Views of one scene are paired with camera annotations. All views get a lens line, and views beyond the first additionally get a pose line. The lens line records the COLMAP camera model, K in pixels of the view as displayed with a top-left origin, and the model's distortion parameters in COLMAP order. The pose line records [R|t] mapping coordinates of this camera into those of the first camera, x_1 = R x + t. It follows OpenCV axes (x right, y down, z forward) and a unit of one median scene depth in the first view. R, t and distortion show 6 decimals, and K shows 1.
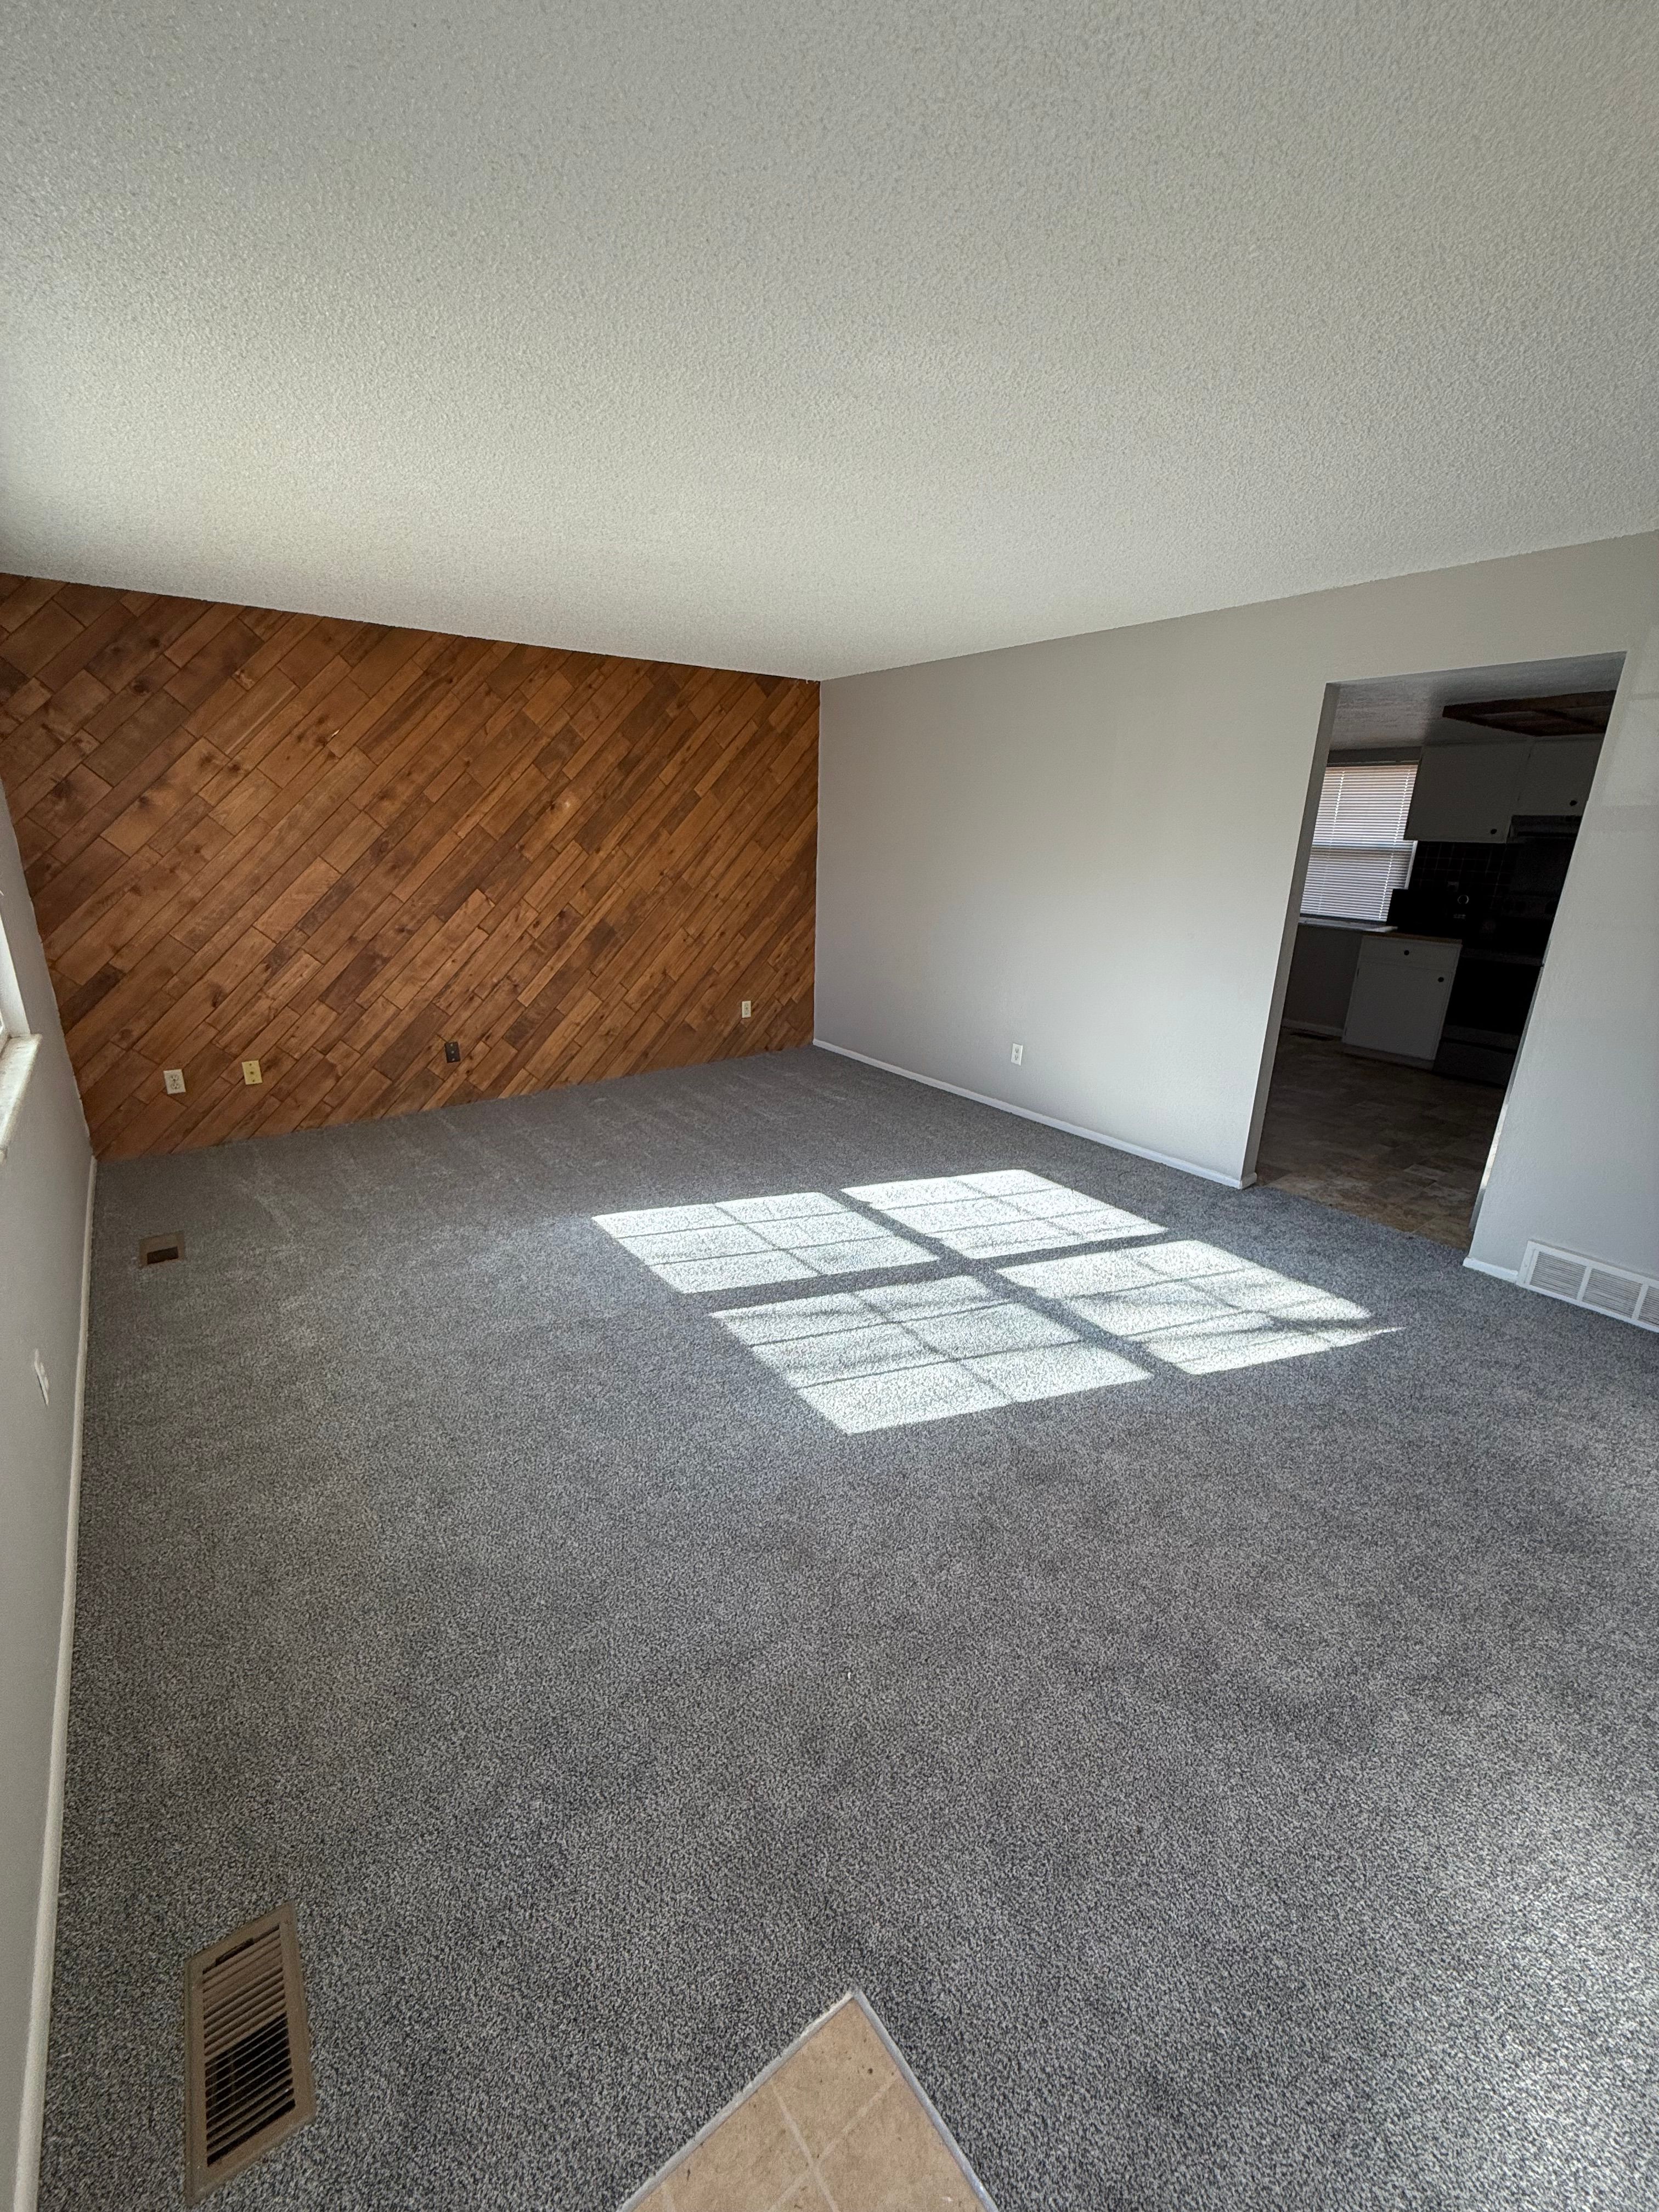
lens RADIAL K [[883.2, 0, 826.5], [0, 883.2, 1102.6], [0, 0, 1]] dist [-0.004141, -0.000135]
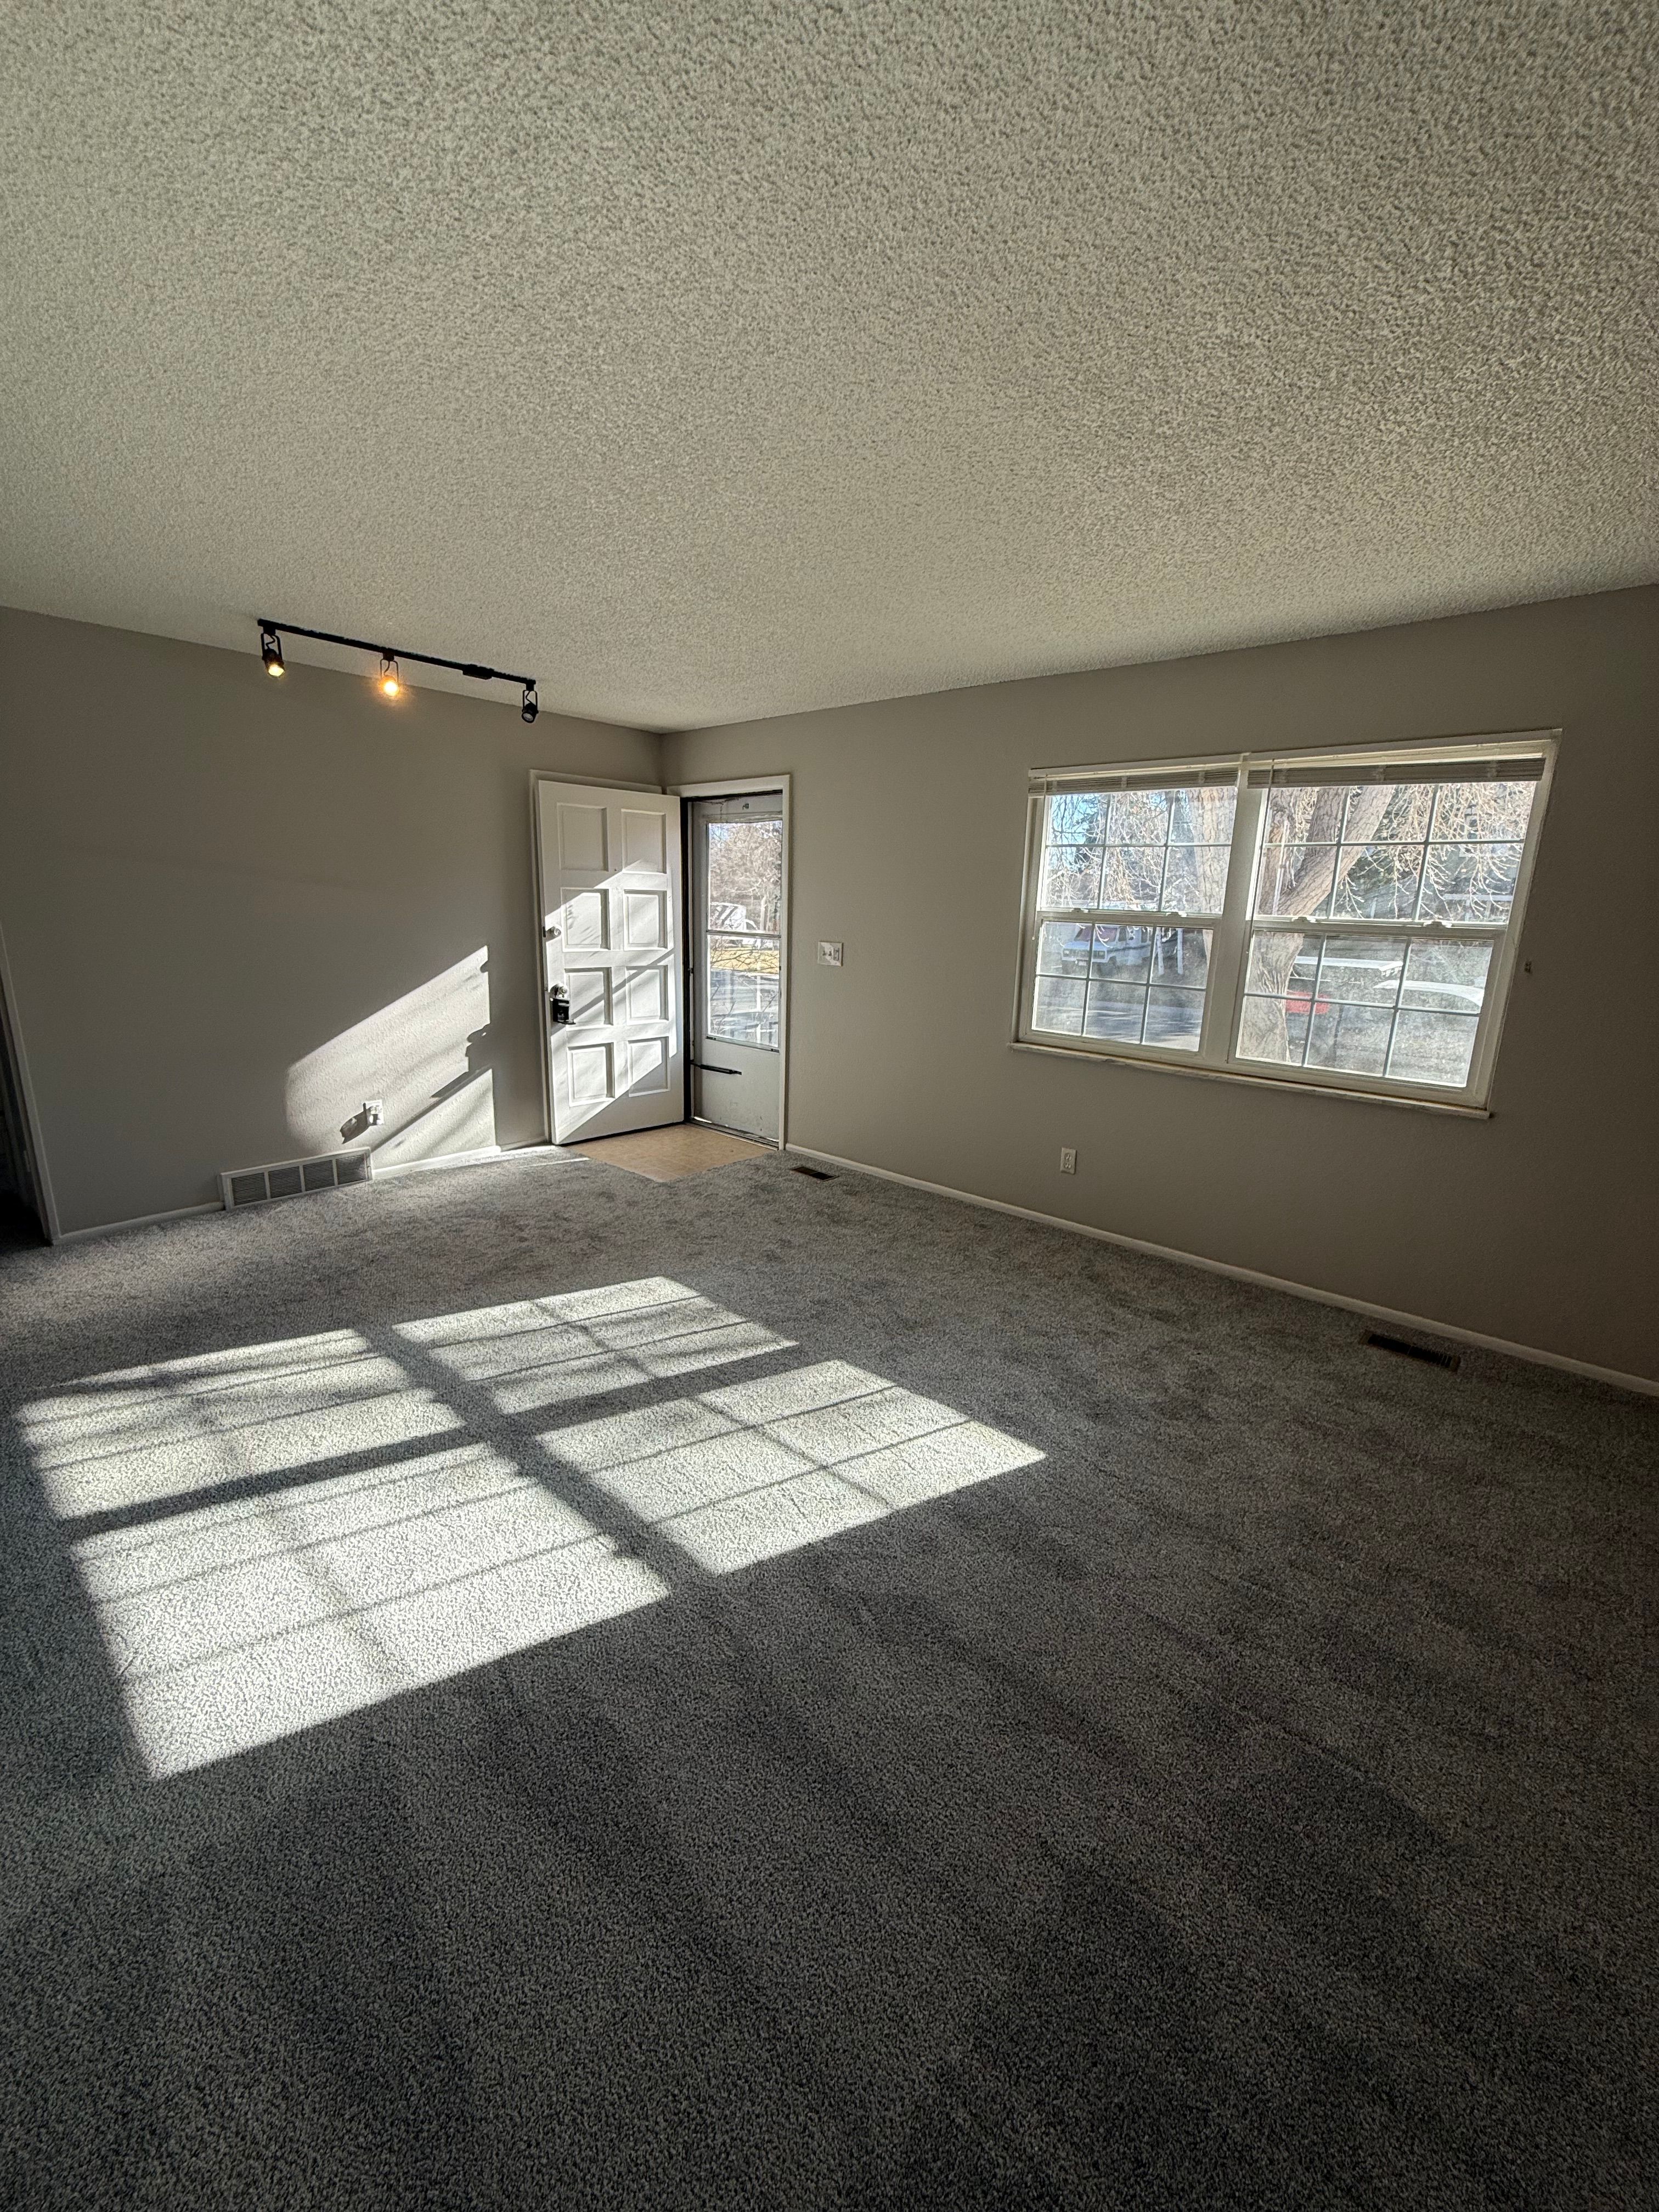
lens RADIAL K [[883.2, 0, 826.5], [0, 883.2, 1102.6], [0, 0, 1]] dist [-0.004141, -0.000135]
pose [[-0.980157, -0.001963, -0.198214, 0.036732], [-0.103139, 0.858983, 0.501508, -0.489465], [0.169278, 0.512000, -0.842141, 1.628708]]
